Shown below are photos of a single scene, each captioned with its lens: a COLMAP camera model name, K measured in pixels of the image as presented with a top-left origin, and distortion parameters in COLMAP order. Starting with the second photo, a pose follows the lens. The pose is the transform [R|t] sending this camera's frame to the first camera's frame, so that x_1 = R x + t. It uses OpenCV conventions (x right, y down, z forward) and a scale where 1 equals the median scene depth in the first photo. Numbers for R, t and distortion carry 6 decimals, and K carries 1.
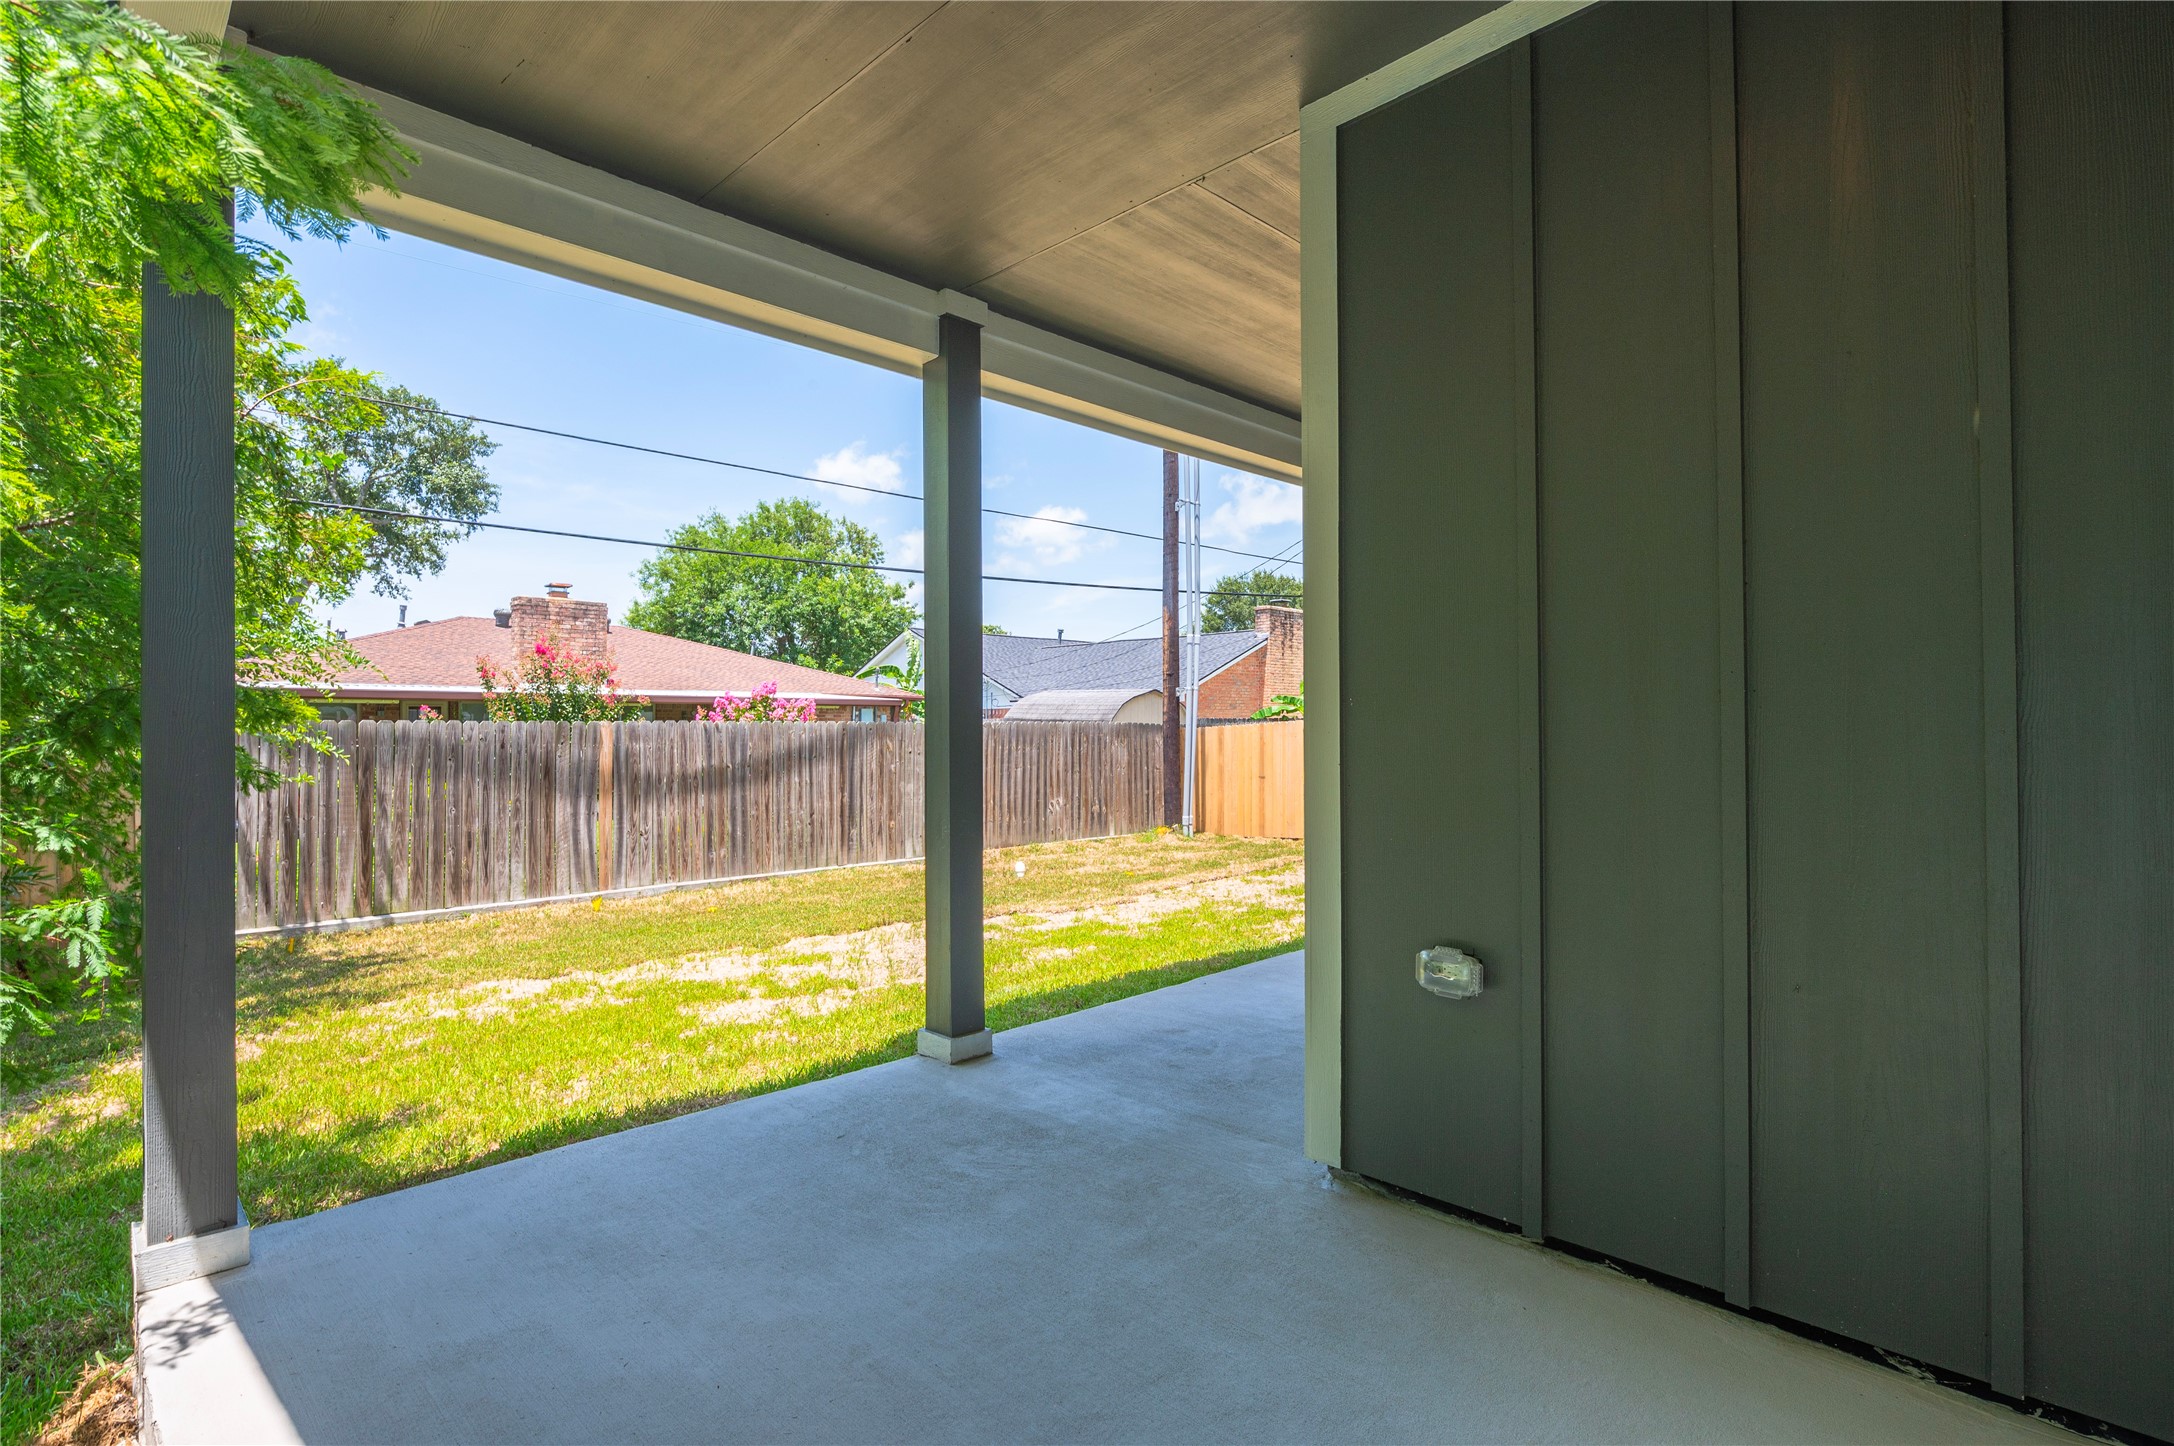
lens RADIAL K [[1050.6, 0, 1096.9], [0, 1050.6, 722.7], [0, 0, 1]] dist [0.000075, 0.000477]
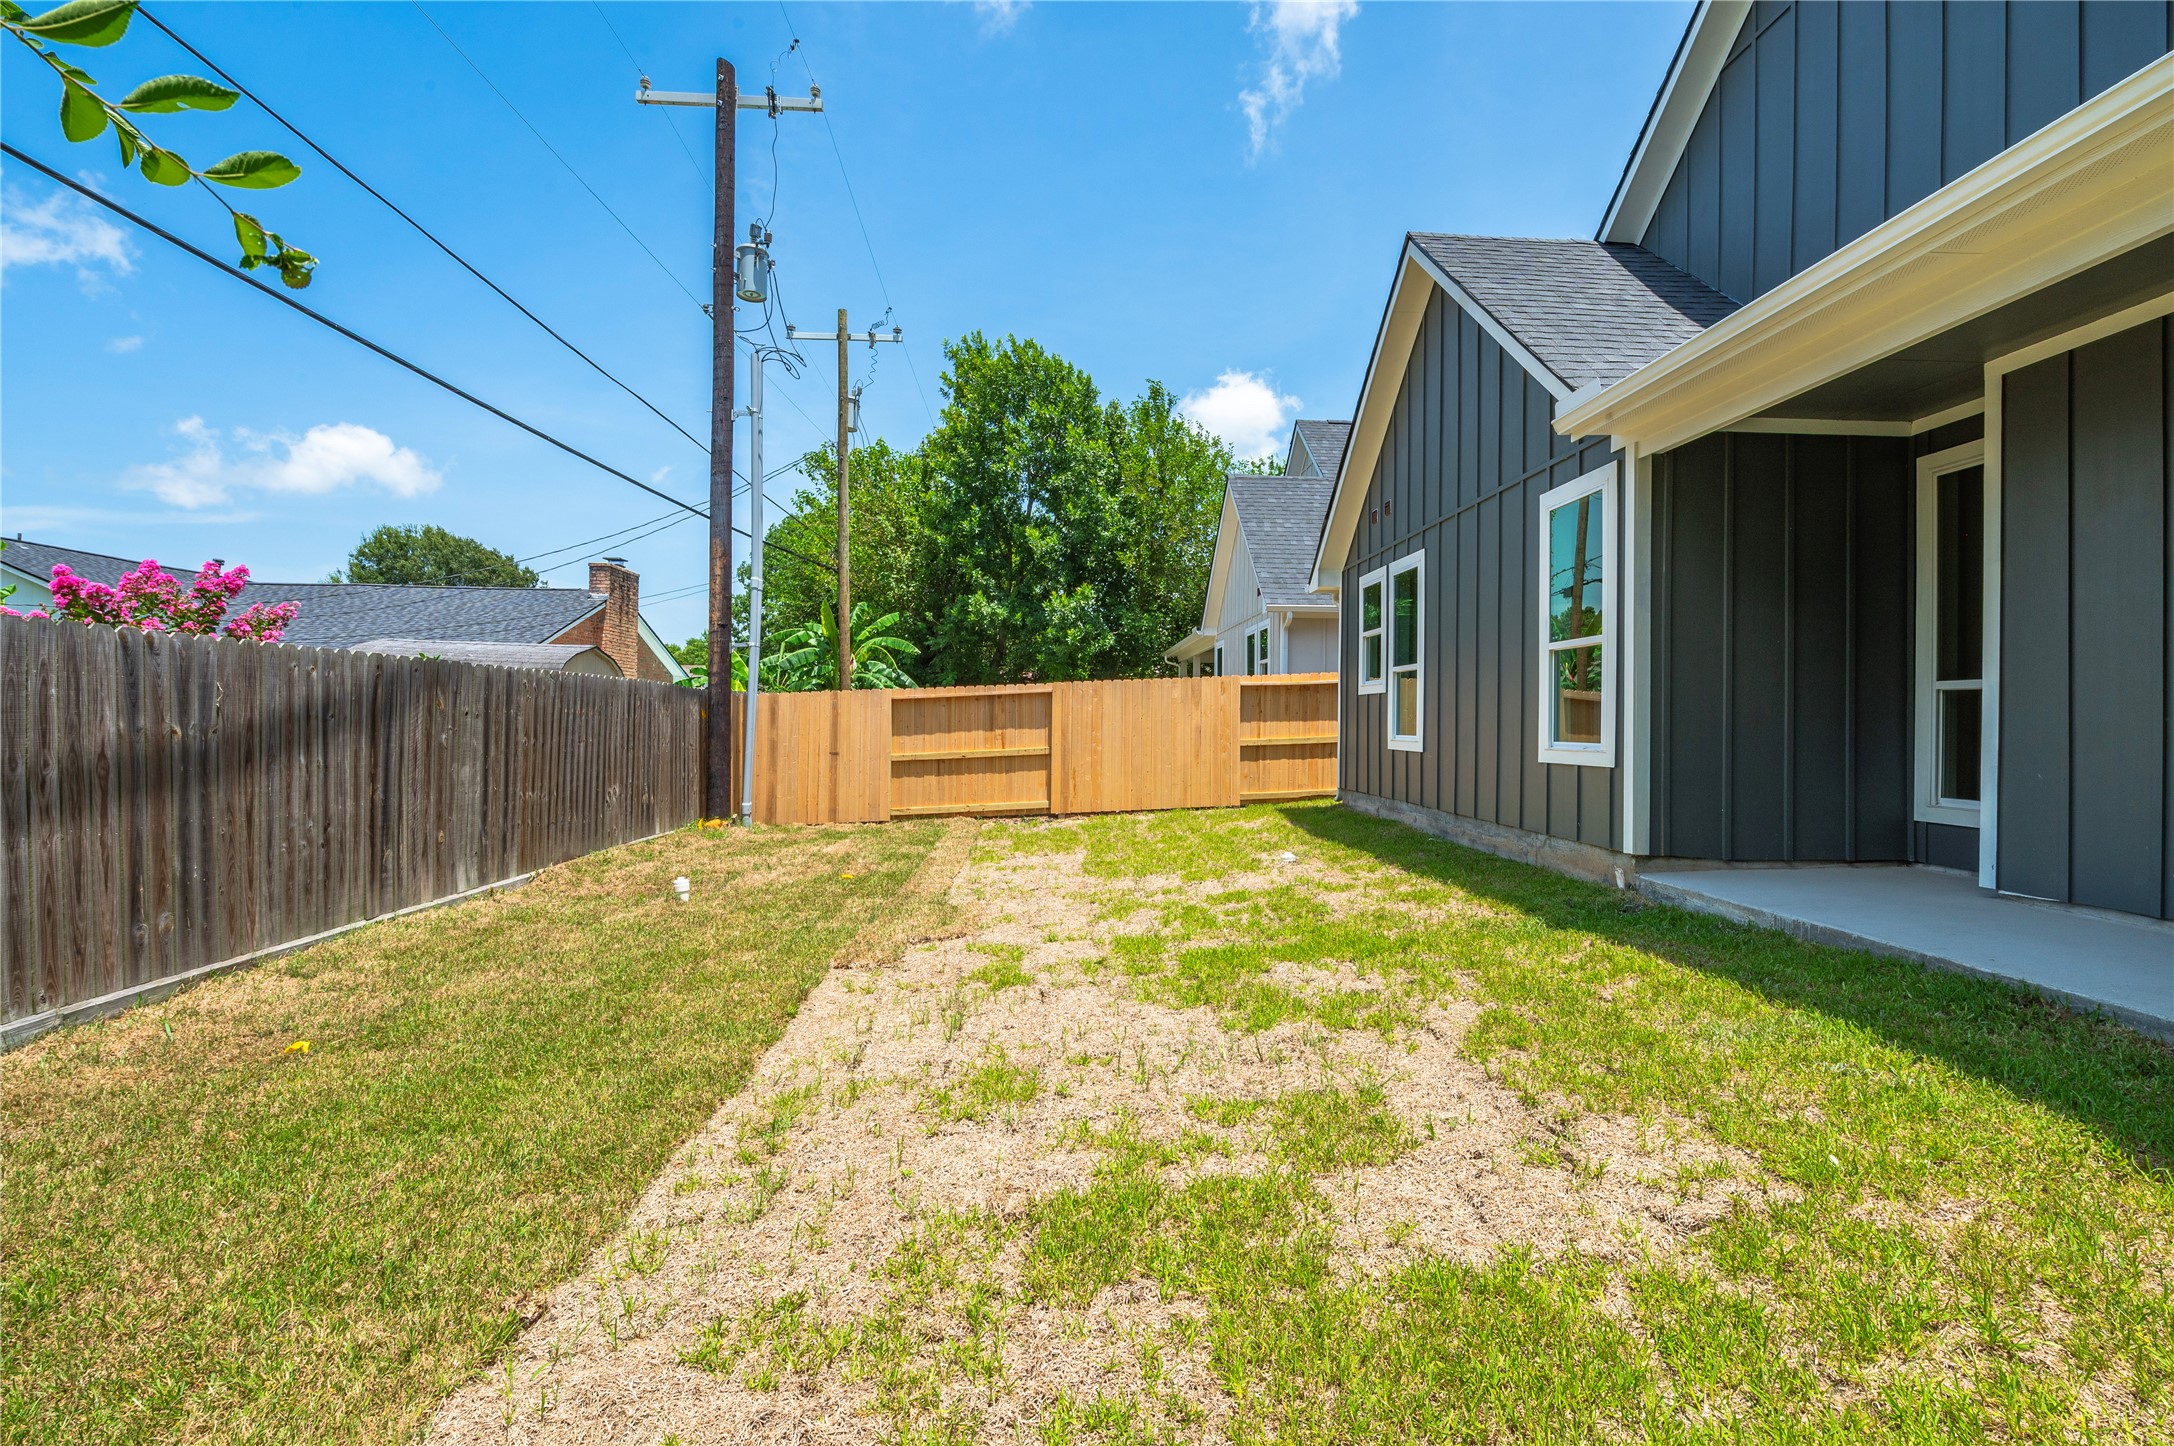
lens RADIAL K [[973.8, 0, 1089.5], [0, 973.8, 719.5], [0, 0, 1]] dist [0.001661, -0.000220]
pose [[0.668605, 0.009782, 0.743553, -0.379011], [-0.012217, 0.999923, -0.002169, 0.030736], [-0.743517, -0.007634, 0.668673, 0.398979]]
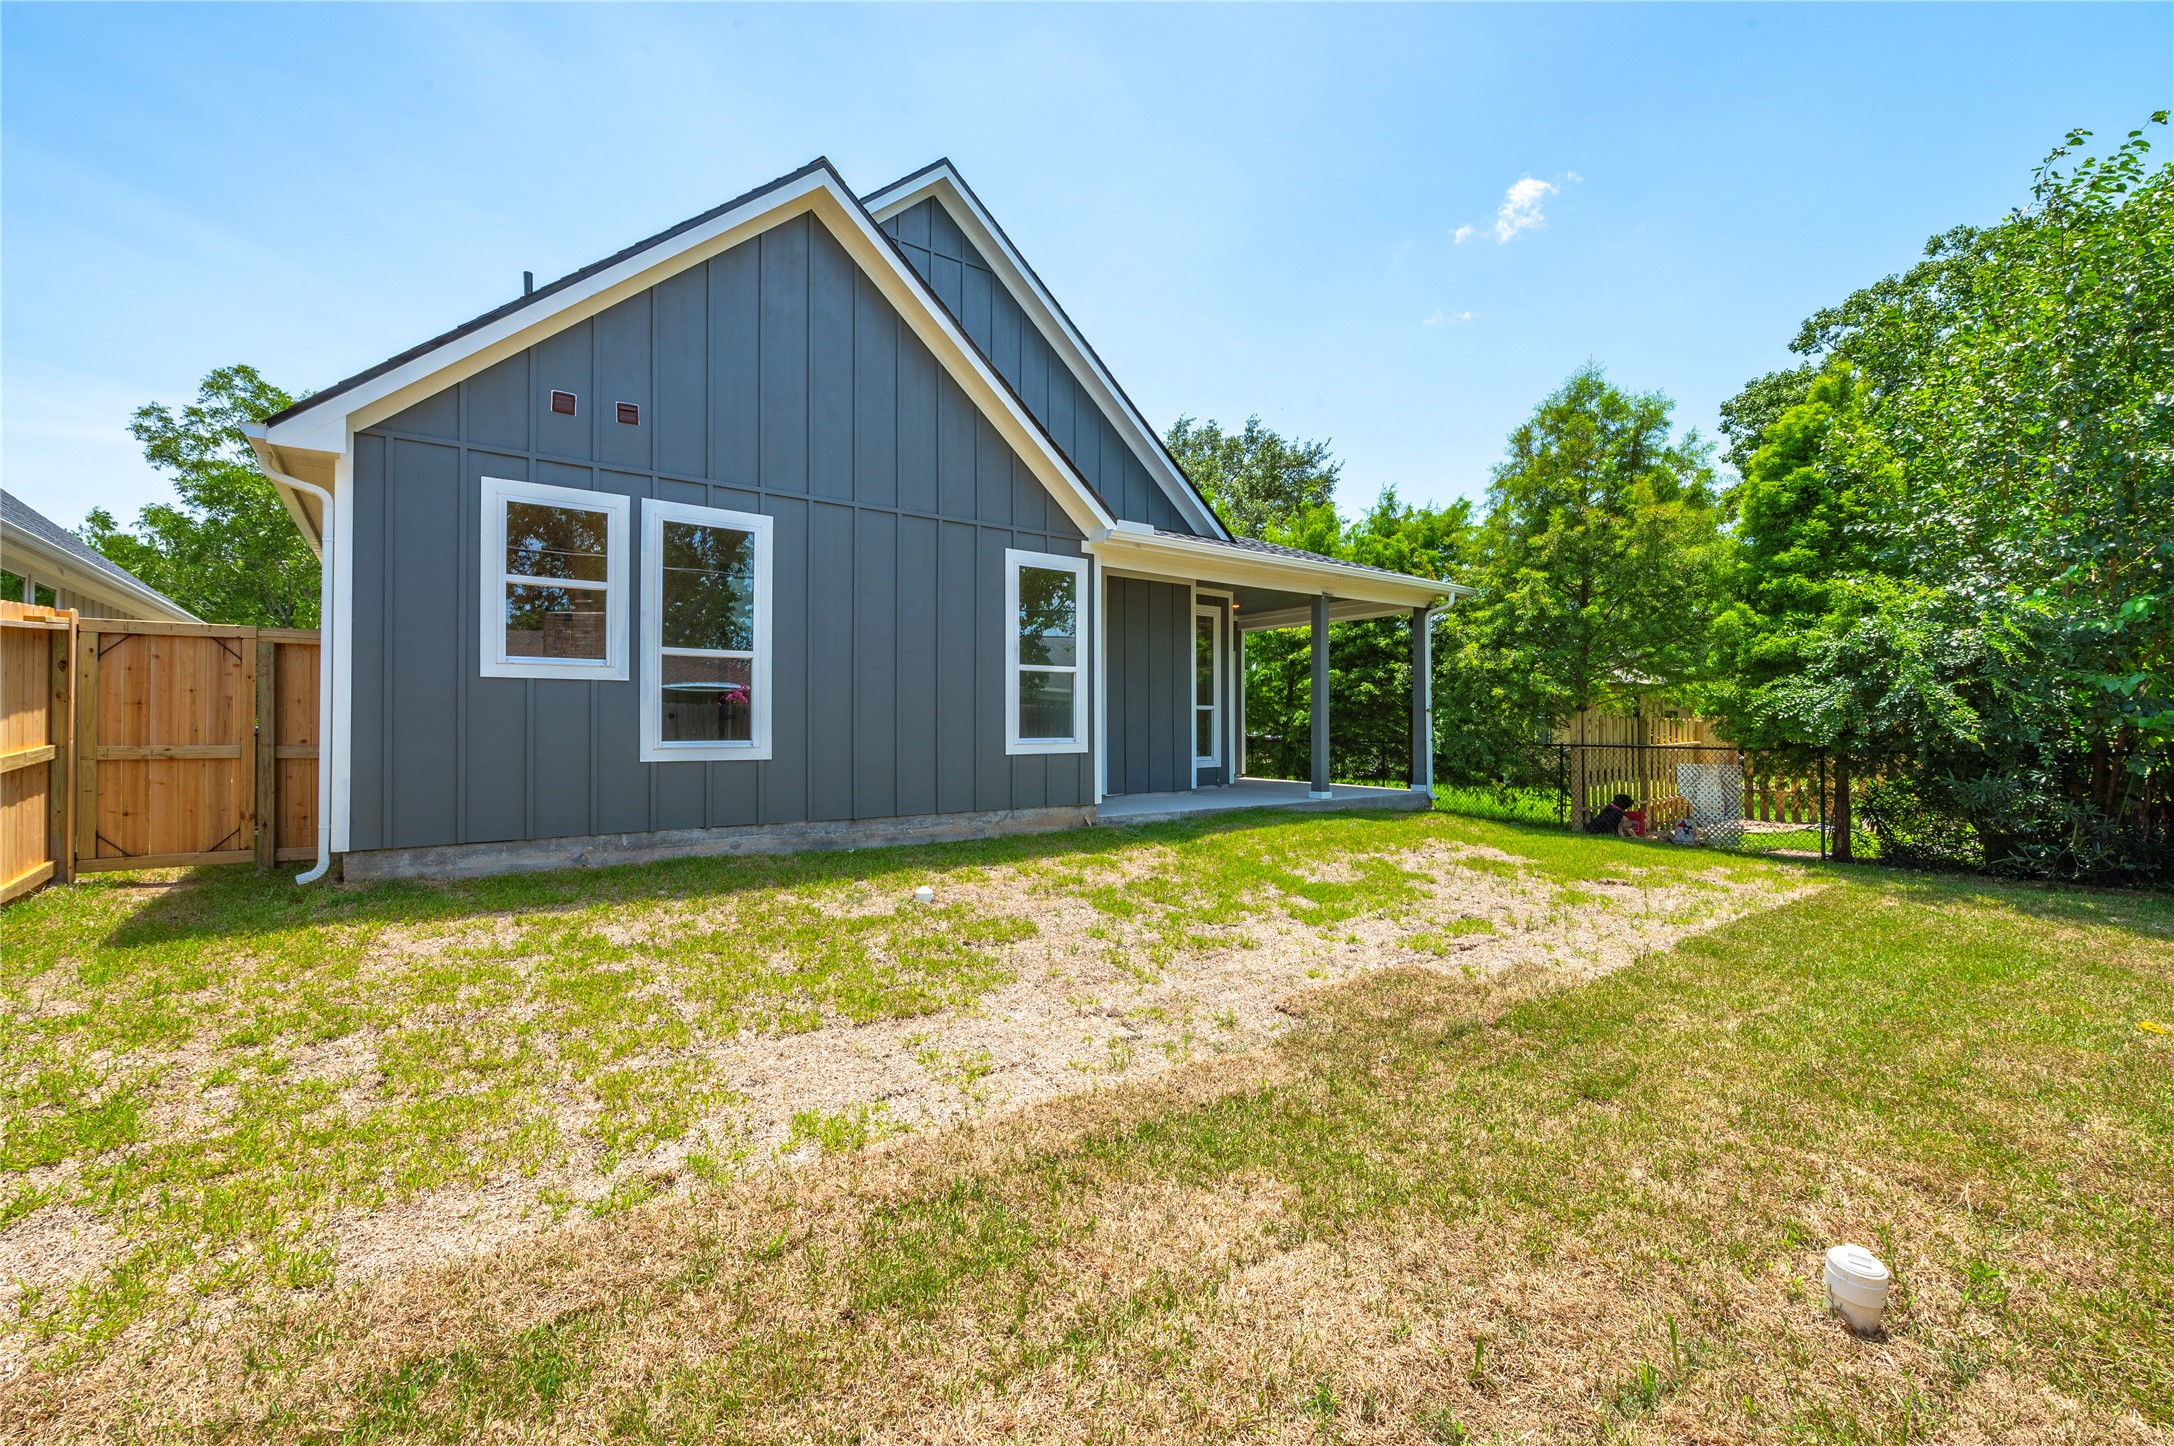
lens RADIAL K [[882.3, 0, 1085.9], [0, 882.3, 732.2], [0, 0, 1]] dist [-0.005023, 0.000374]
pose [[-0.989206, 0.002766, 0.146505, 0.744297], [0.003053, 0.999994, 0.001730, 0.037011], [-0.146500, 0.002159, -0.989208, 2.523685]]
